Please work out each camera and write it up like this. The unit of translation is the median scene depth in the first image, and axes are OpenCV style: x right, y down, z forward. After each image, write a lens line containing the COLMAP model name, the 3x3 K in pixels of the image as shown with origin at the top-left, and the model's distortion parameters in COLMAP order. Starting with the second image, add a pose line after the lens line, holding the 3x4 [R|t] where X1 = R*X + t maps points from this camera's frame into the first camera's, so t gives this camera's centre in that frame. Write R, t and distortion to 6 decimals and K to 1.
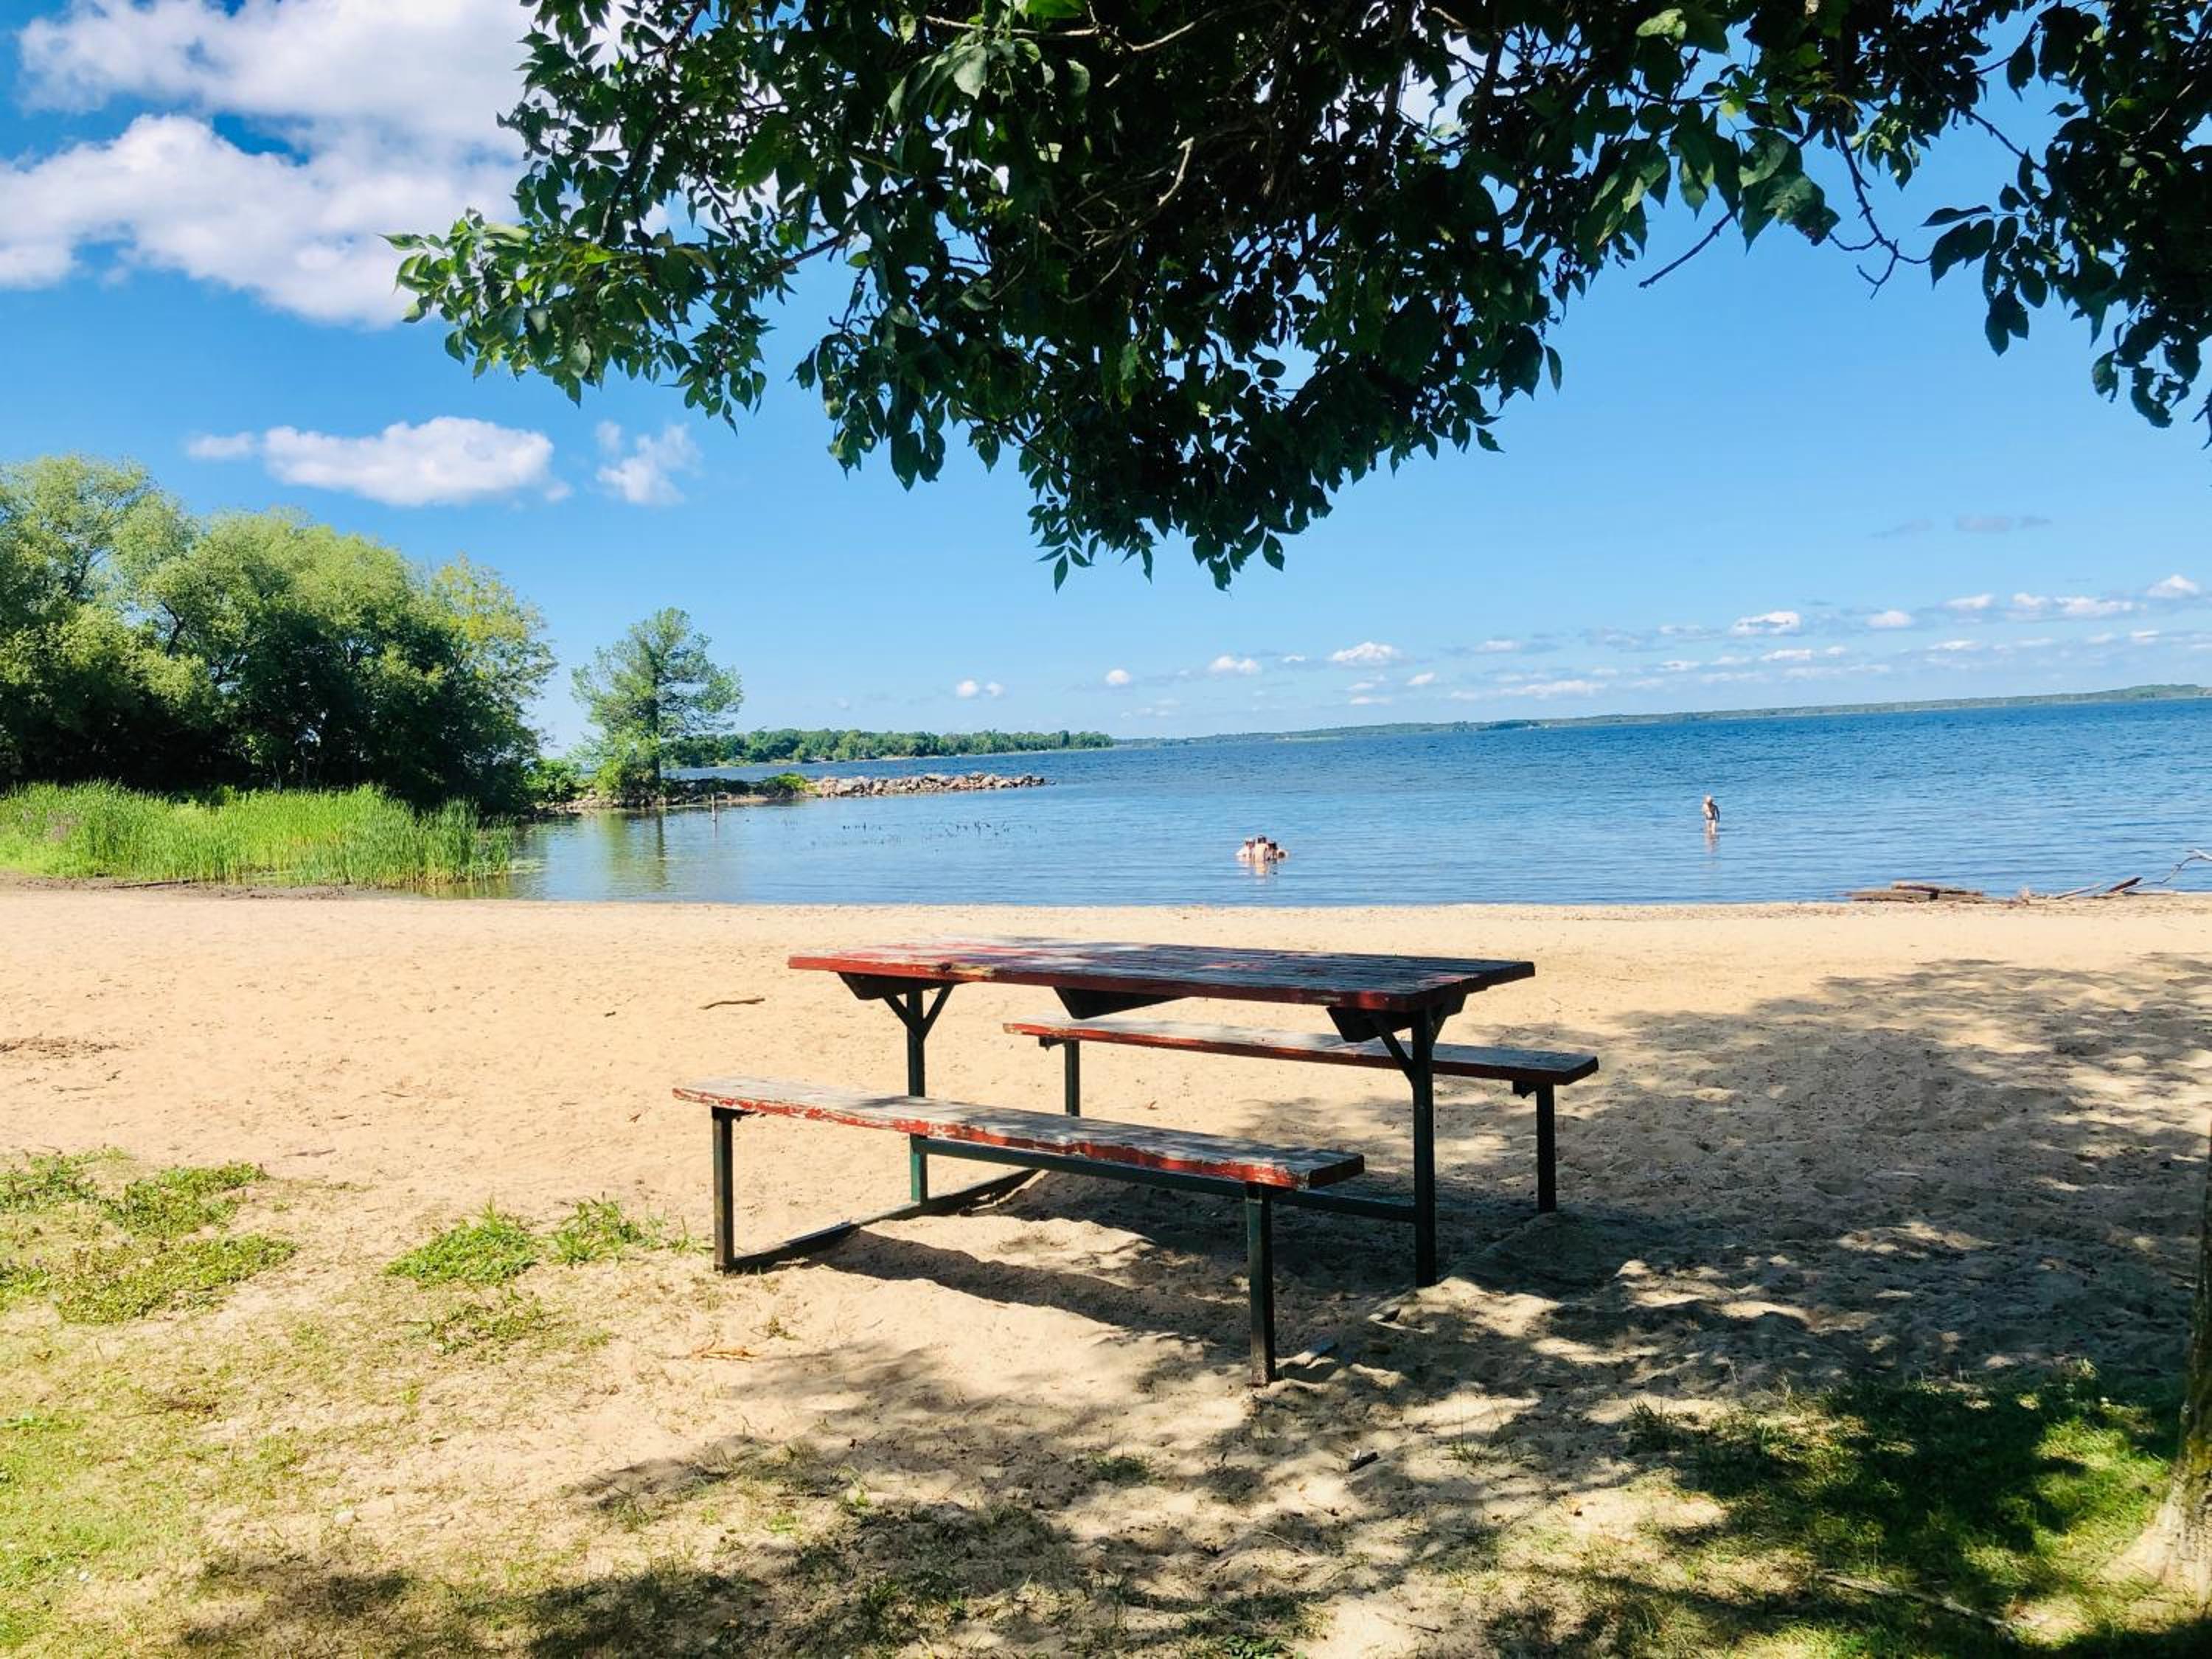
lens RADIAL K [[1863.5, 0, 1064.1], [0, 1863.5, 762.7], [0, 0, 1]] dist [0.004771, -0.012676]
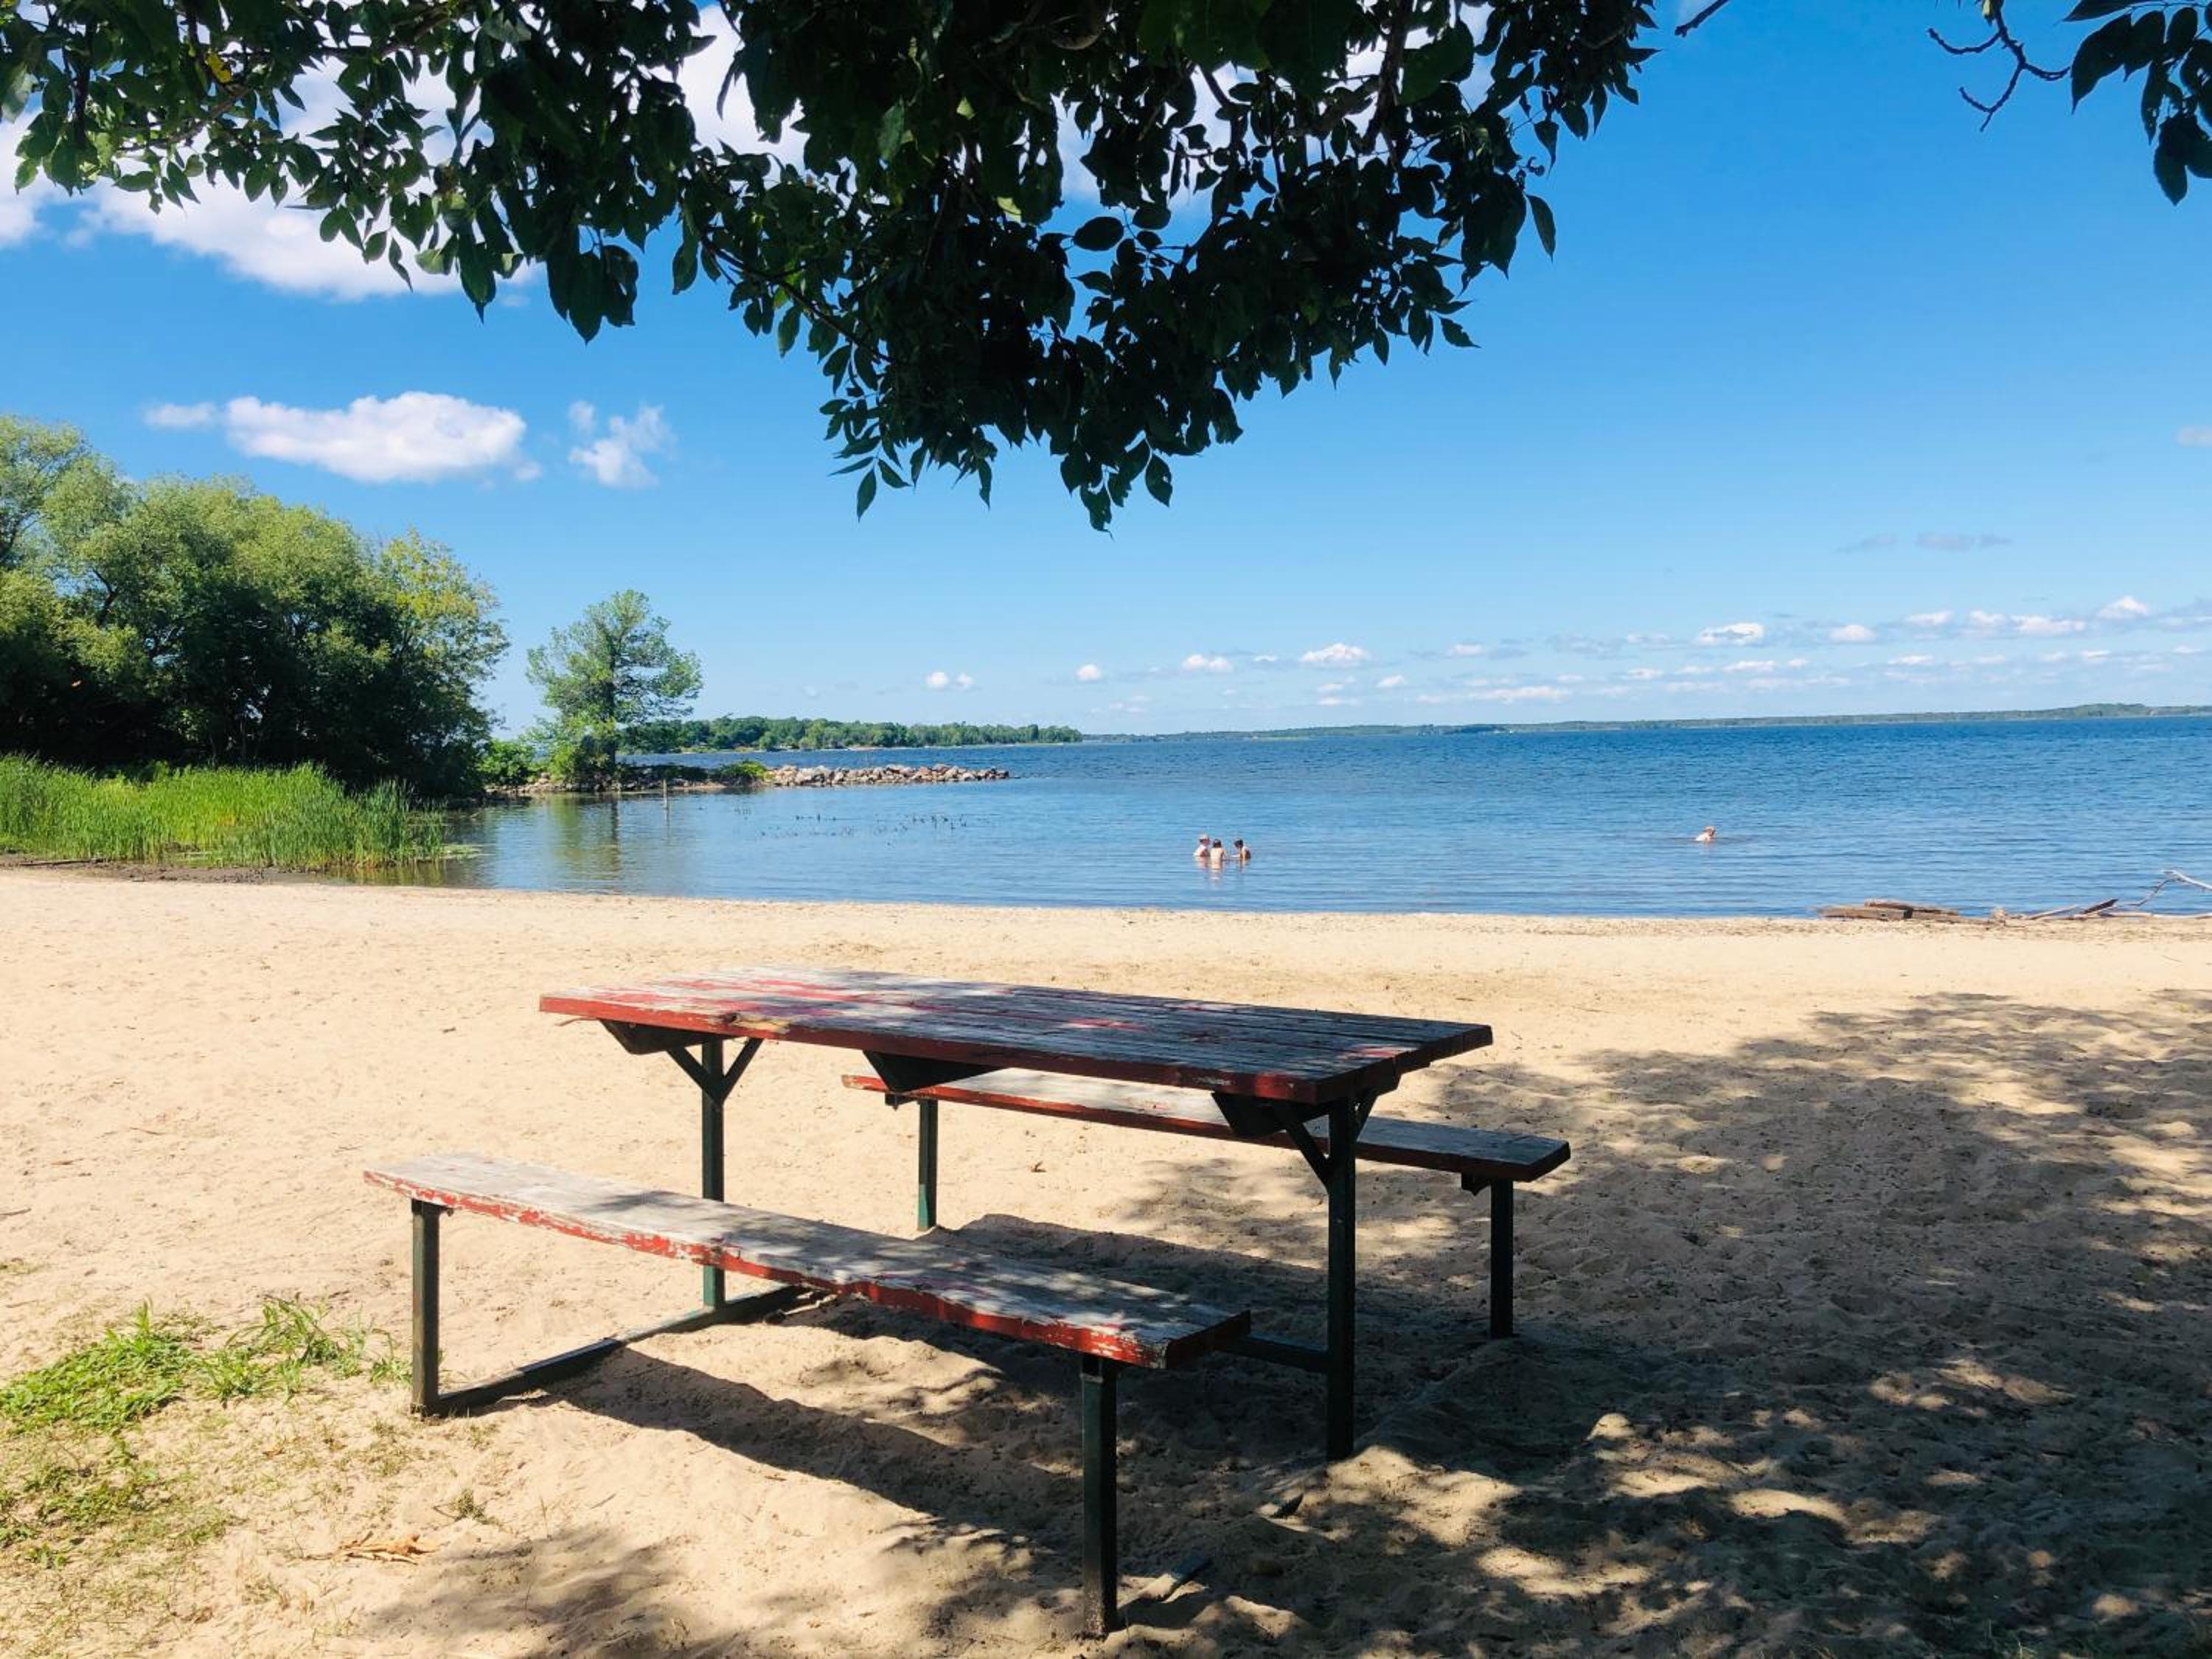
lens RADIAL K [[1855.8, 0, 1107.9], [0, 1855.8, 783.0], [0, 0, 1]] dist [-0.000436, -0.004753]
pose [[0.998997, 0.021391, 0.039331, 0.031548], [-0.021927, 0.999672, 0.013269, 0.000089], [-0.039035, -0.014118, 0.999138, 0.125419]]
